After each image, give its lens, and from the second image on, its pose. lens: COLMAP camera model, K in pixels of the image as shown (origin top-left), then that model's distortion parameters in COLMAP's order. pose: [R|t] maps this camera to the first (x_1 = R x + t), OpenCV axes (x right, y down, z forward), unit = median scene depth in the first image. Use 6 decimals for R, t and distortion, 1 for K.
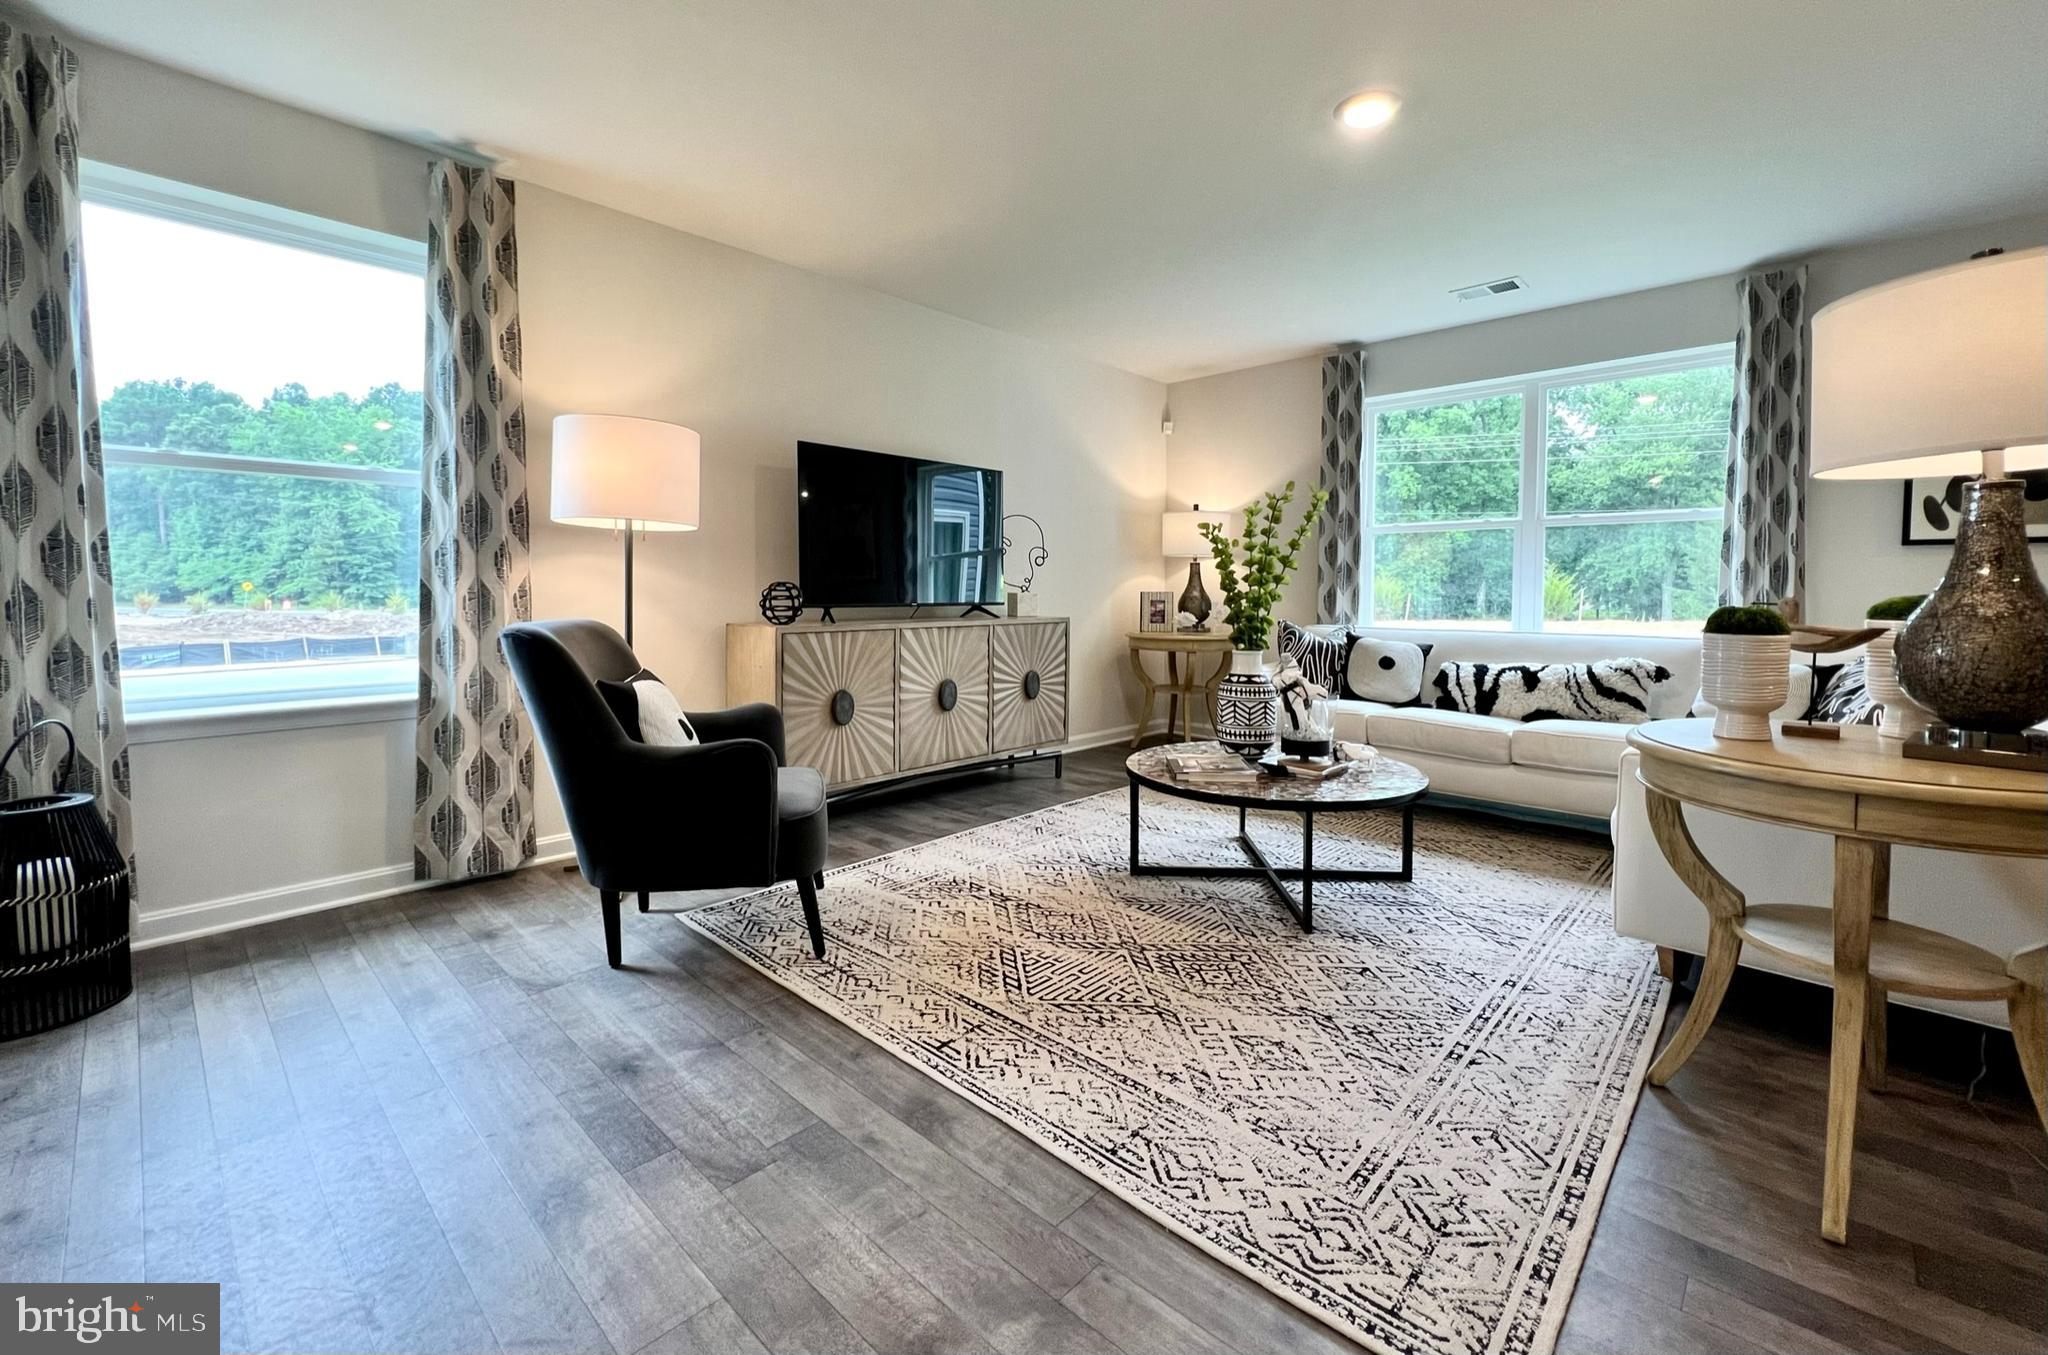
lens RADIAL K [[843.8, 0, 1042.8], [0, 843.8, 614.9], [0, 0, 1]] dist [0.000548, 0.001494]
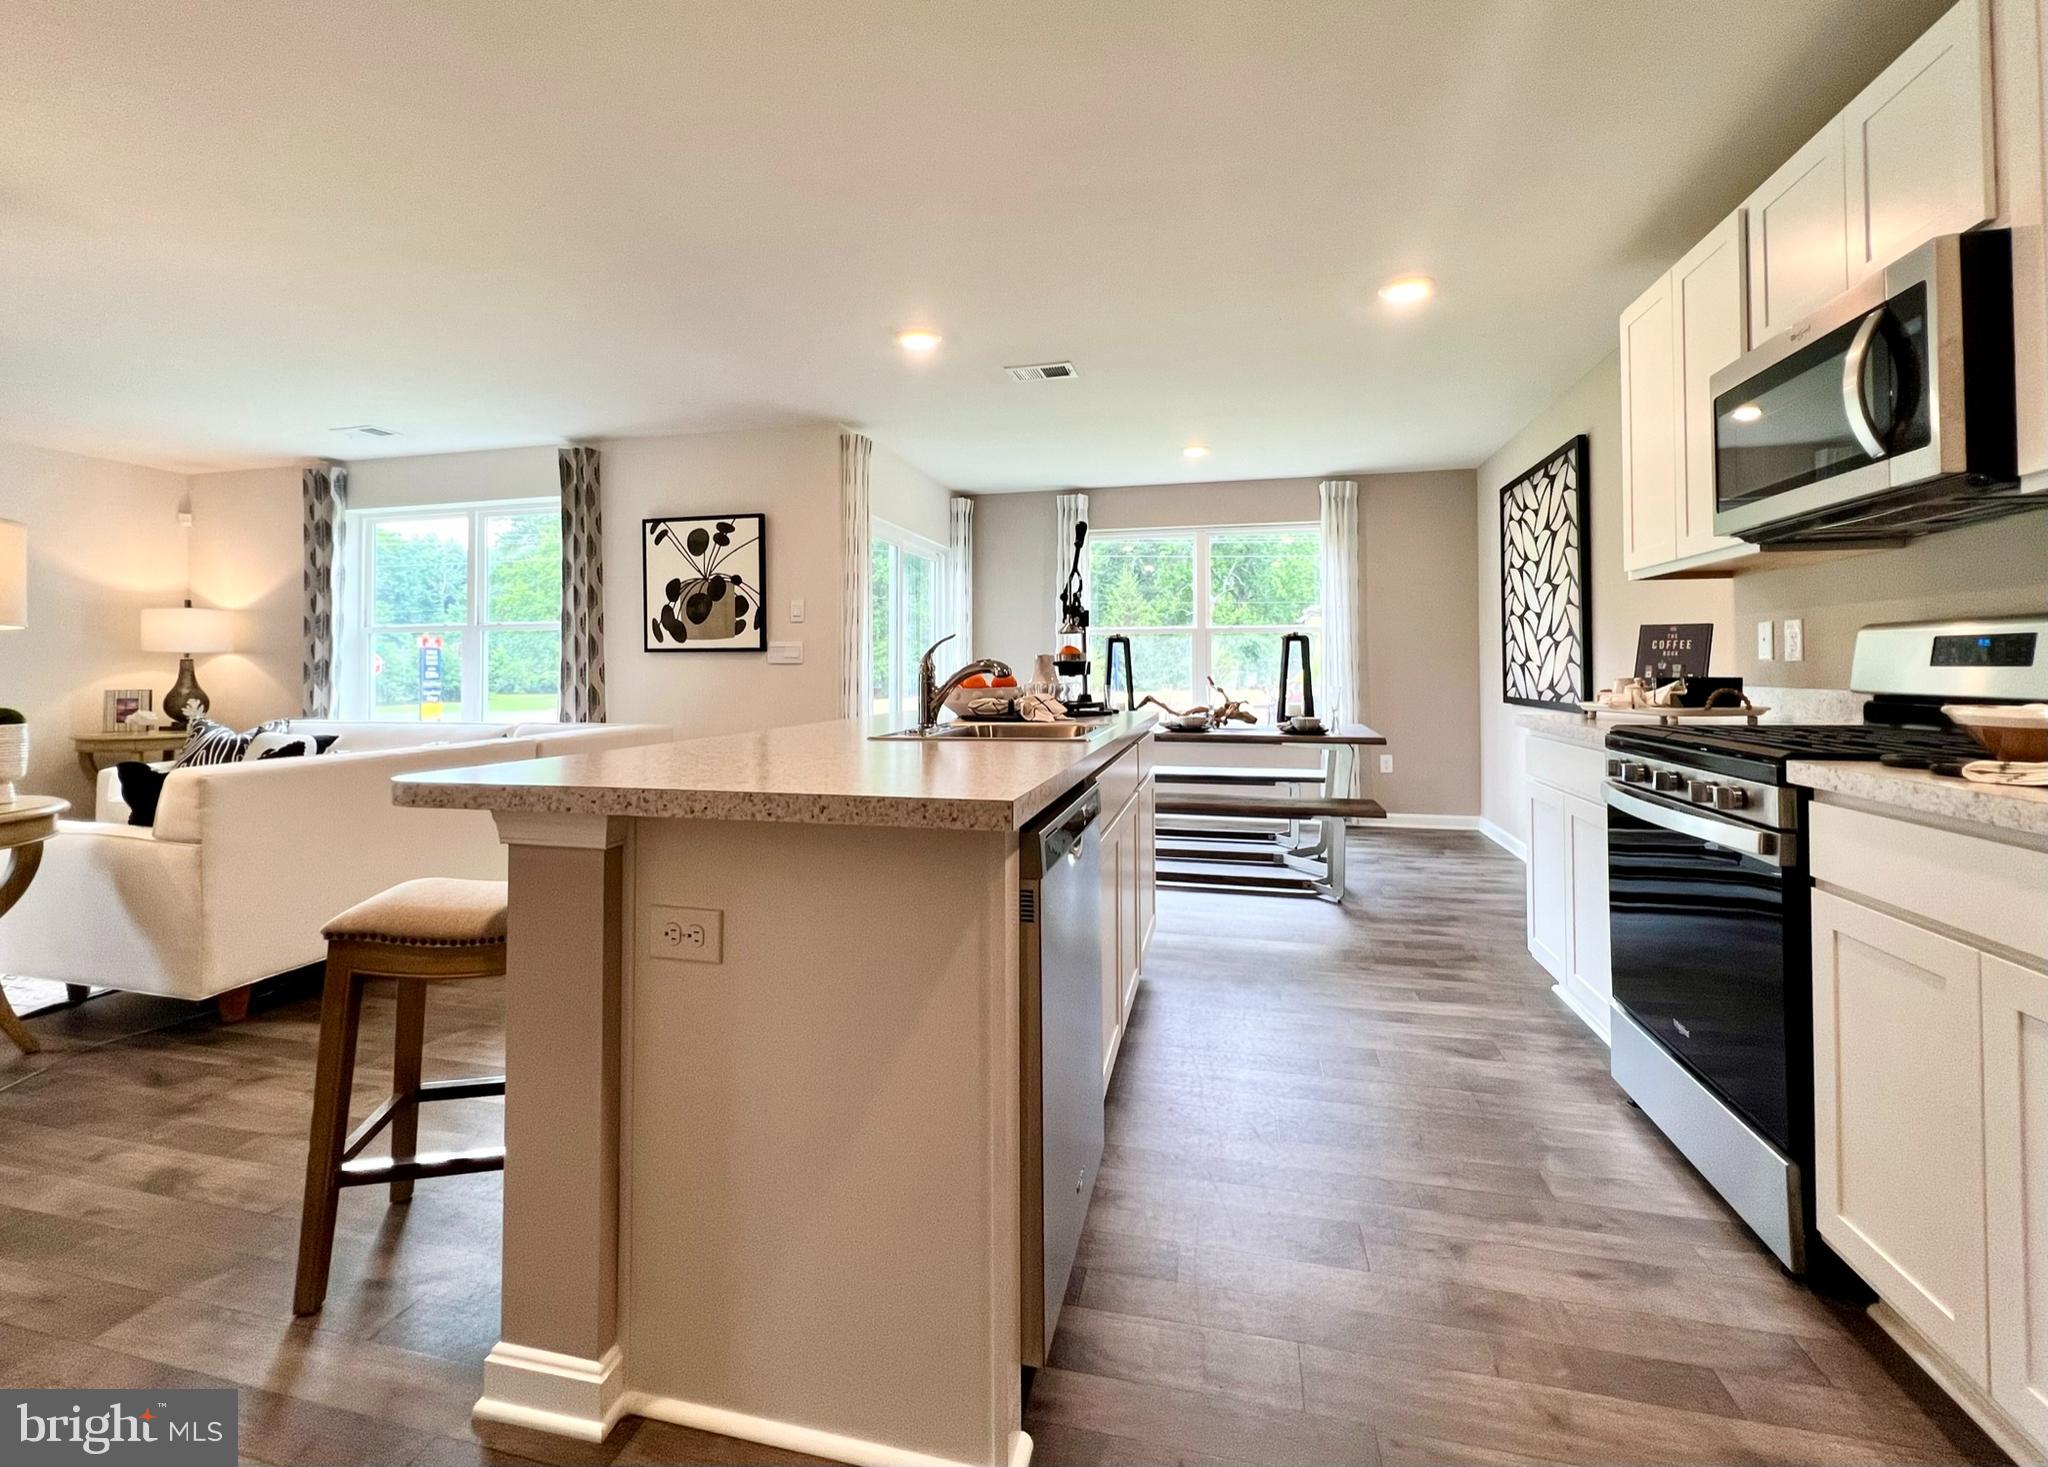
lens RADIAL K [[863.9, 0, 1027.1], [0, 863.9, 656.3], [0, 0, 1]] dist [-0.004406, 0.000050]
pose [[0.876147, -0.002952, 0.482034, 0.897783], [0.023965, 0.999011, -0.037441, -0.006931], [-0.481447, 0.044356, 0.875352, -0.570749]]
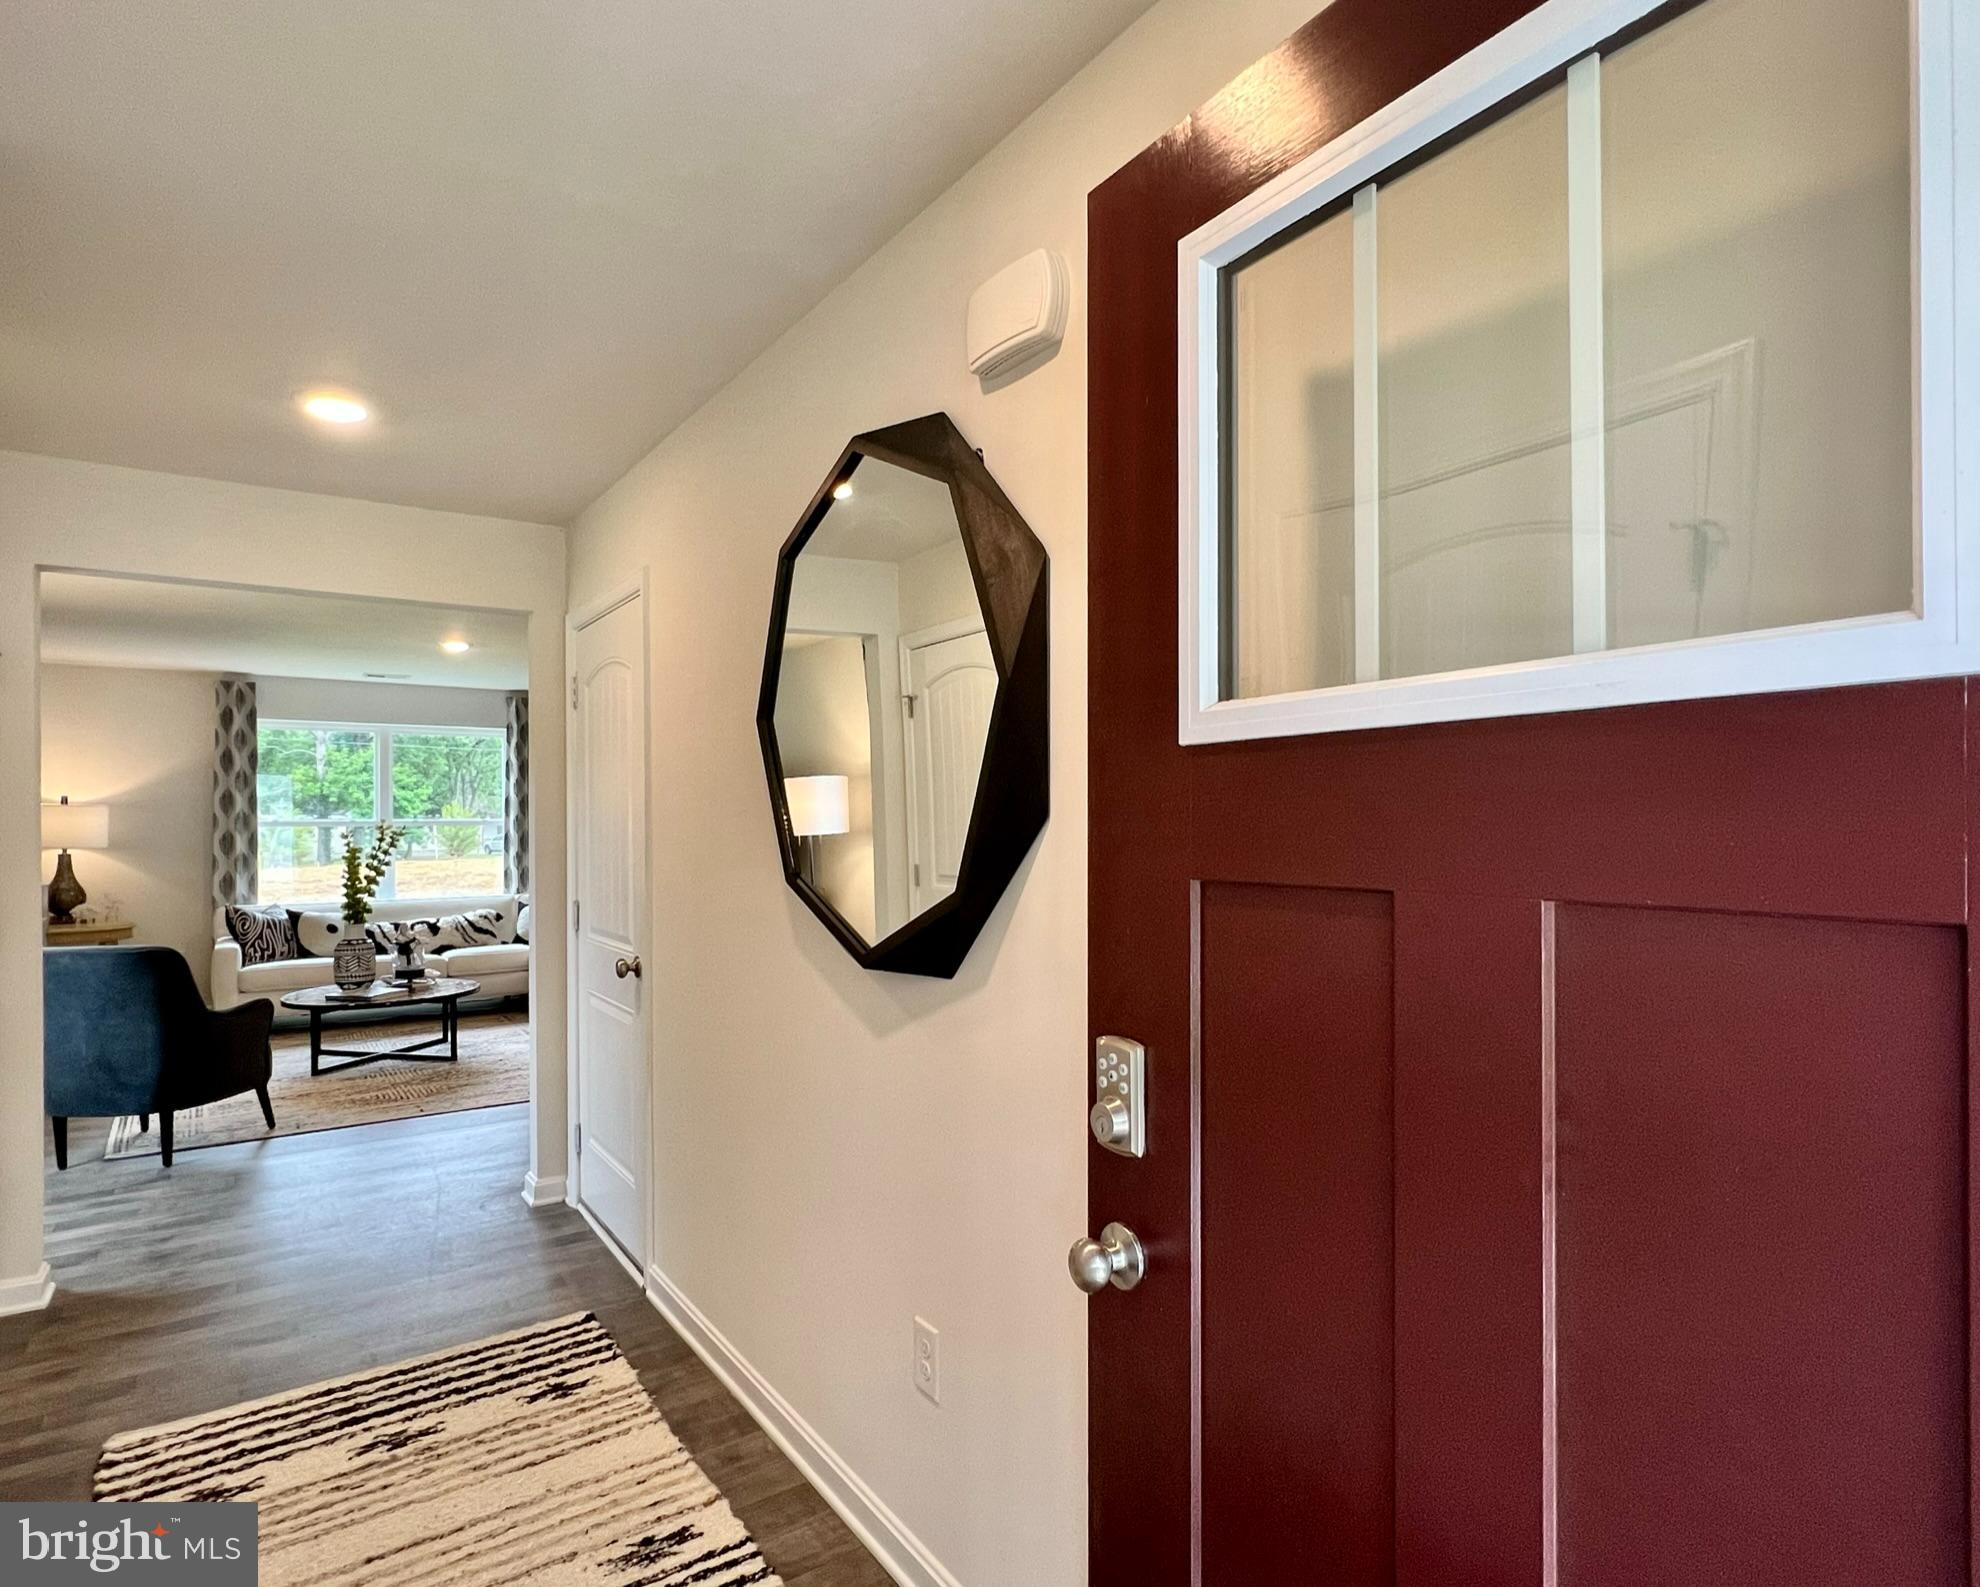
lens RADIAL K [[1084.5, 0, 1033.4], [0, 1084.5, 833.2], [0, 0, 1]] dist [-0.002643, -0.001427]
pose [[0.190811, -0.014867, 0.981514, -1.377945], [0.033957, 0.999387, 0.008536, -0.093917], [-0.981039, 0.031701, 0.191199, -0.596232]]
